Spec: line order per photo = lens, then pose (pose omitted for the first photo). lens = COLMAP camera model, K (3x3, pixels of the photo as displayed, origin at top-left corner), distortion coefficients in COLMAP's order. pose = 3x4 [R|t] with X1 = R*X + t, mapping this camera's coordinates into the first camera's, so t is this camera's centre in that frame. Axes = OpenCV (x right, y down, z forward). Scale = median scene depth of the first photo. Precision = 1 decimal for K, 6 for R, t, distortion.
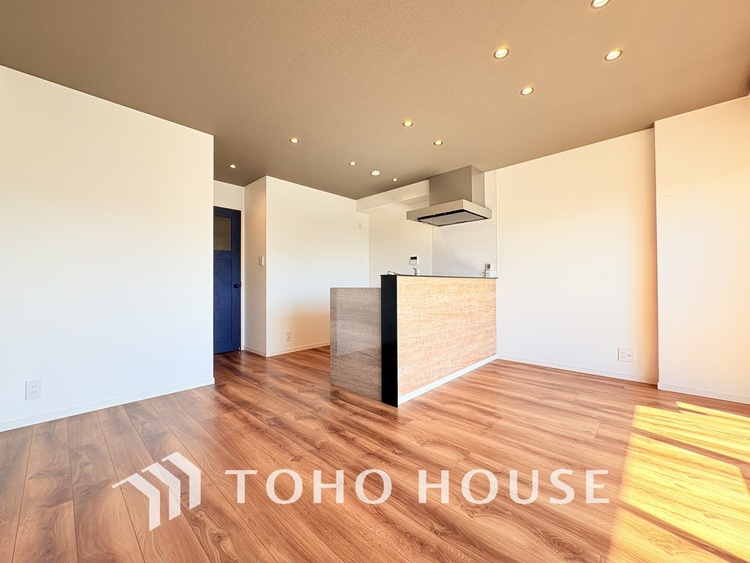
lens RADIAL K [[301.4, 0, 374.5], [0, 301.4, 281.3], [0, 0, 1]] dist [-0.001379, -0.000184]
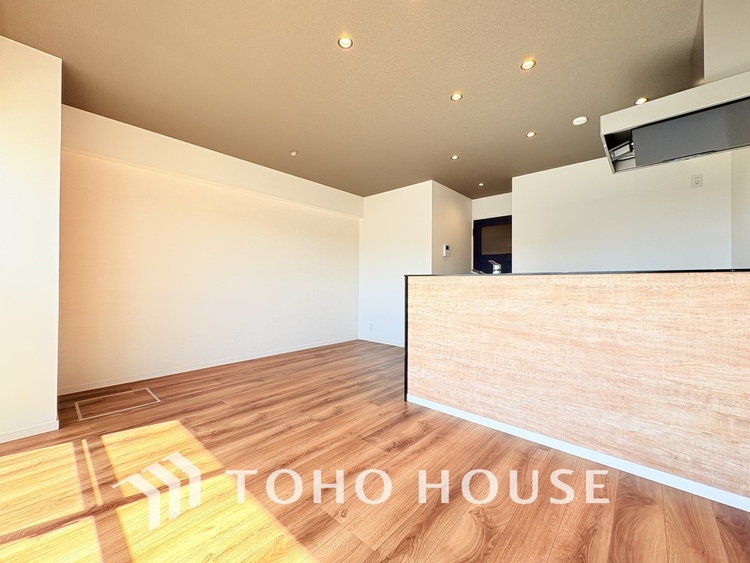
lens RADIAL K [[301.4, 0, 374.5], [0, 301.4, 282.6], [0, 0, 1]] dist [-0.001379, -0.000184]
pose [[0.022091, 0.001765, -0.999754, 1.071634], [0.003330, 0.999993, 0.001839, 0.001938], [0.999750, -0.003370, 0.022085, 0.832705]]
